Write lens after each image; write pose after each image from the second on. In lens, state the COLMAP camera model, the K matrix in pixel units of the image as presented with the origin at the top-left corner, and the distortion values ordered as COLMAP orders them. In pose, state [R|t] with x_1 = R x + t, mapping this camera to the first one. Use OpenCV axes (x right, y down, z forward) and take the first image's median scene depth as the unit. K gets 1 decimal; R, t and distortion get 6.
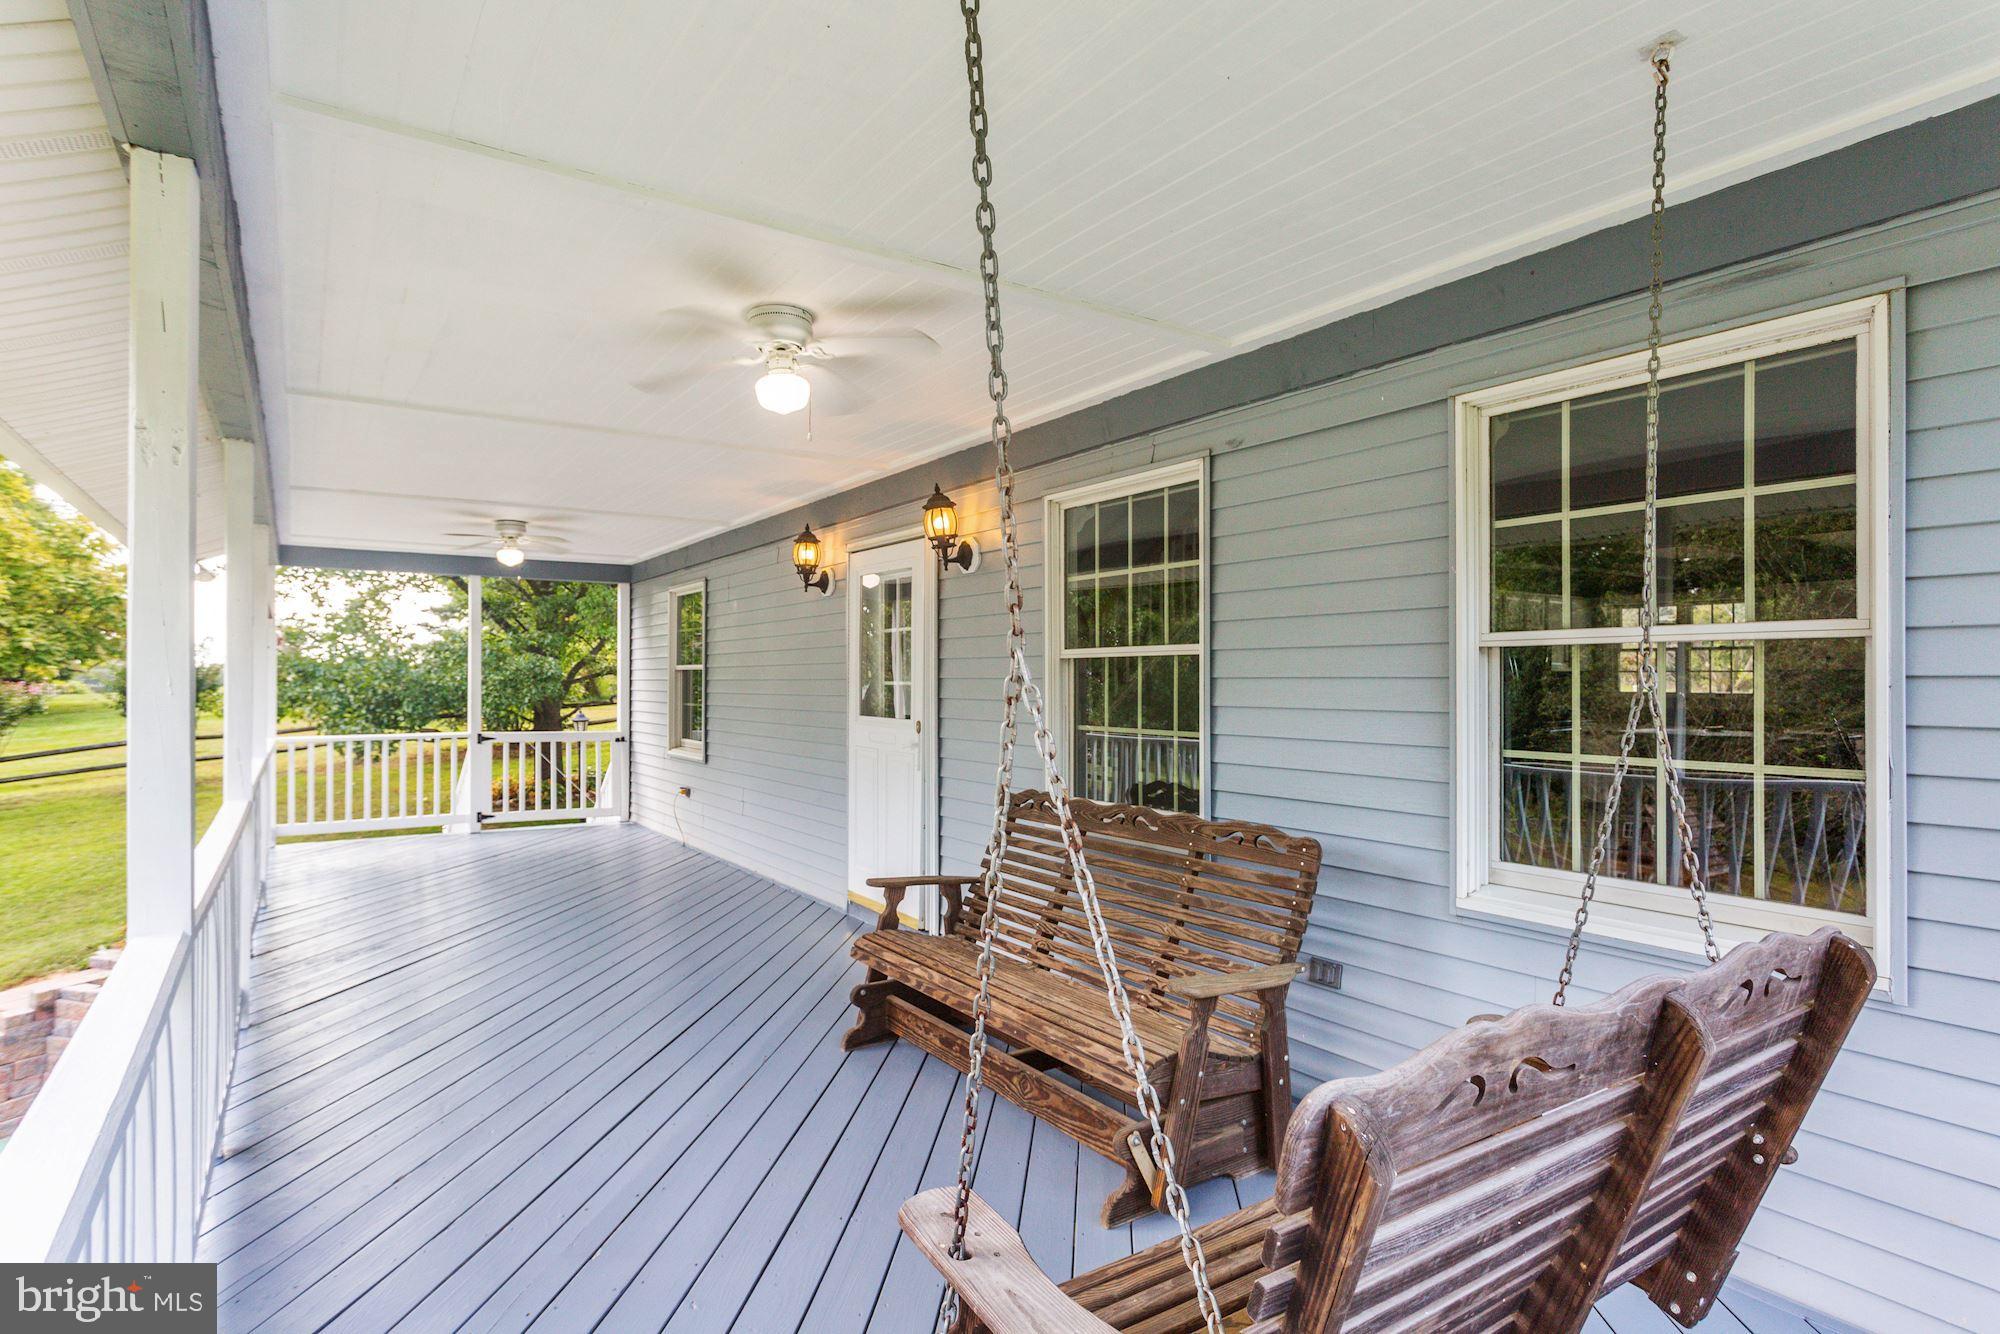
lens RADIAL K [[1035.2, 0, 995.6], [0, 1035.2, 672.8], [0, 0, 1]] dist [-0.027457, 0.015846]
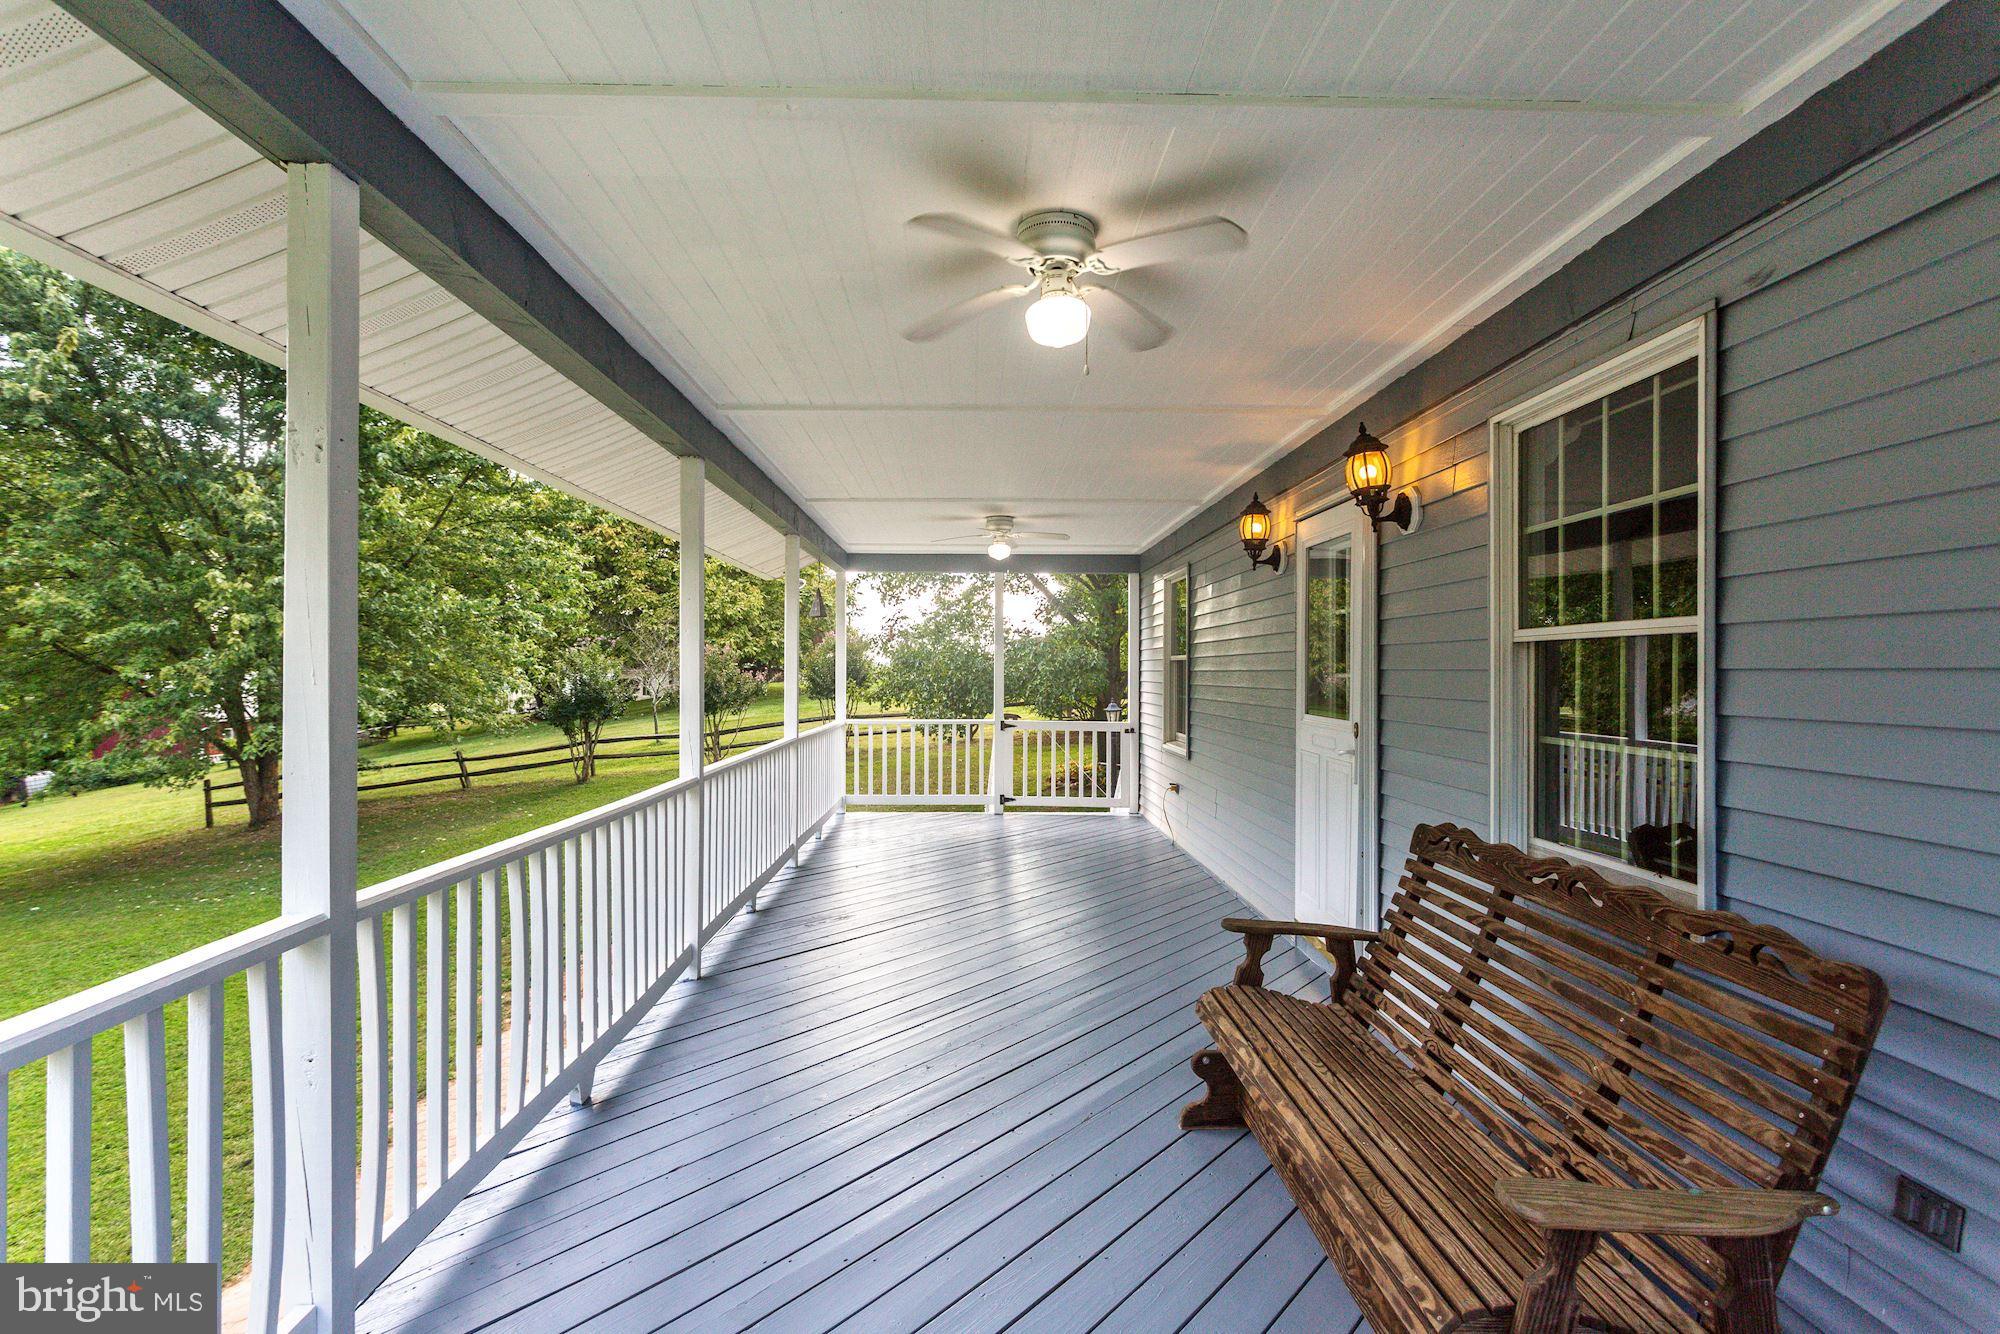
lens RADIAL K [[1035.2, 0, 995.6], [0, 1035.2, 672.8], [0, 0, 1]] dist [-0.027457, 0.015846]
pose [[0.844902, 0.002993, -0.534912, 0.146981], [0.001509, 0.999967, 0.007978, 0.001008], [0.534919, -0.007547, 0.844870, 0.215583]]
